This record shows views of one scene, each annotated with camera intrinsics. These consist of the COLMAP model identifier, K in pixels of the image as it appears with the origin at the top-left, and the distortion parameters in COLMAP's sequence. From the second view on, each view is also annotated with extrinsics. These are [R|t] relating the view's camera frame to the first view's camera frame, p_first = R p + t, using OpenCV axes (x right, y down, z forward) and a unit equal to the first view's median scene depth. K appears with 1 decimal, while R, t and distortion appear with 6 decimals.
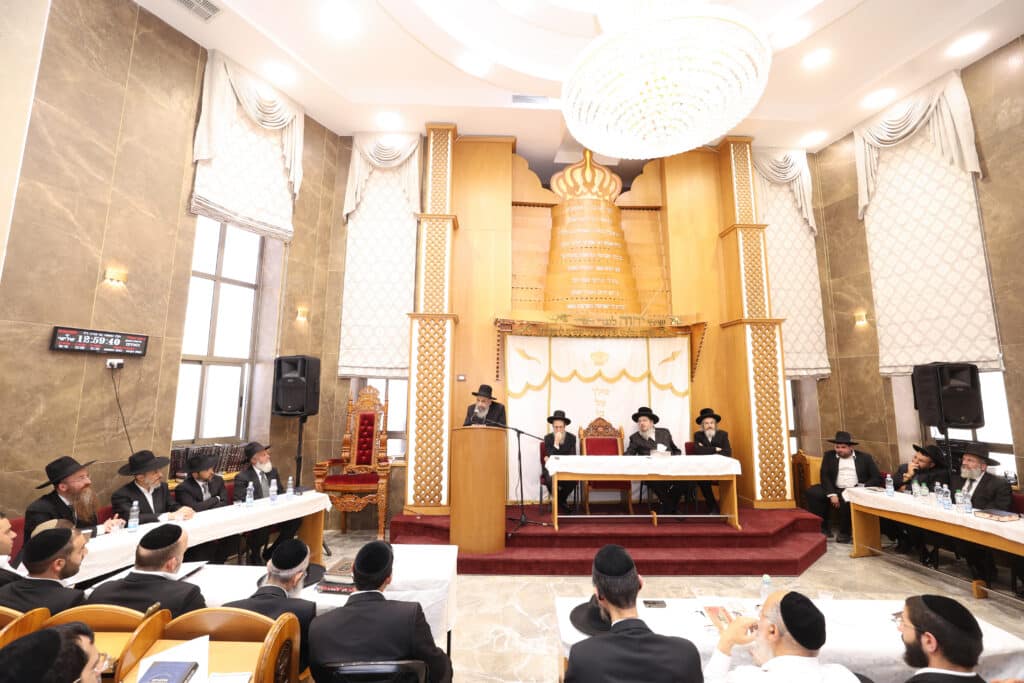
lens RADIAL K [[447.1, 0, 507.9], [0, 447.1, 330.1], [0, 0, 1]] dist [-0.038985, 0.011208]
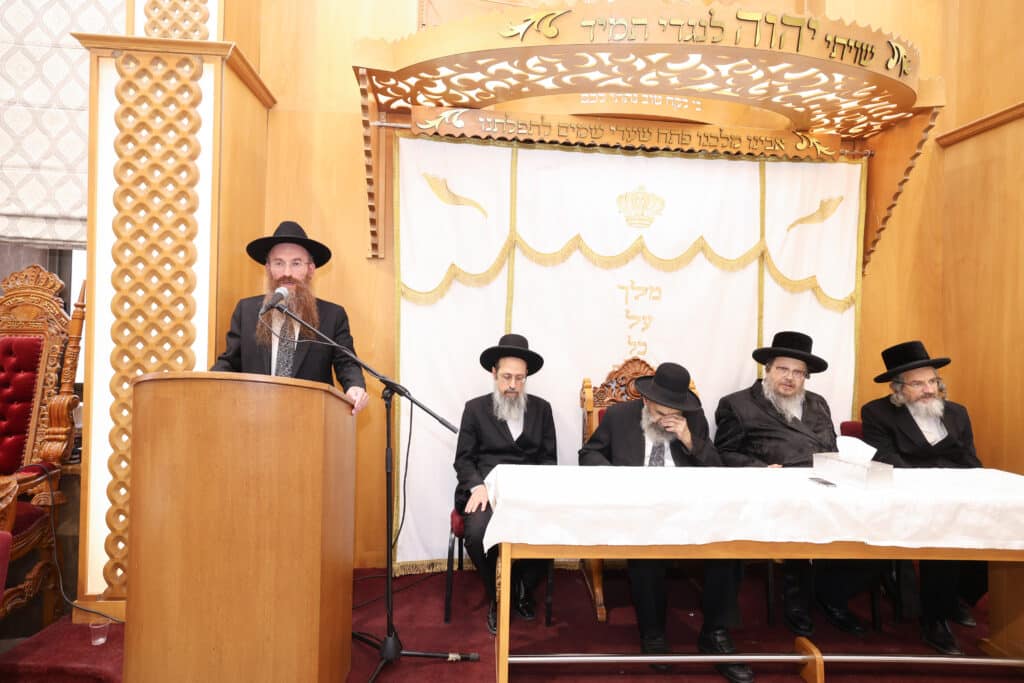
lens RADIAL K [[539.6, 0, 509.4], [0, 539.6, 332.5], [0, 0, 1]] dist [-0.029727, 0.020660]
pose [[0.999455, 0.014057, 0.029866, 0.083696], [-0.017682, 0.992023, 0.124811, 0.122605], [-0.027873, -0.125271, 0.991731, 0.560318]]
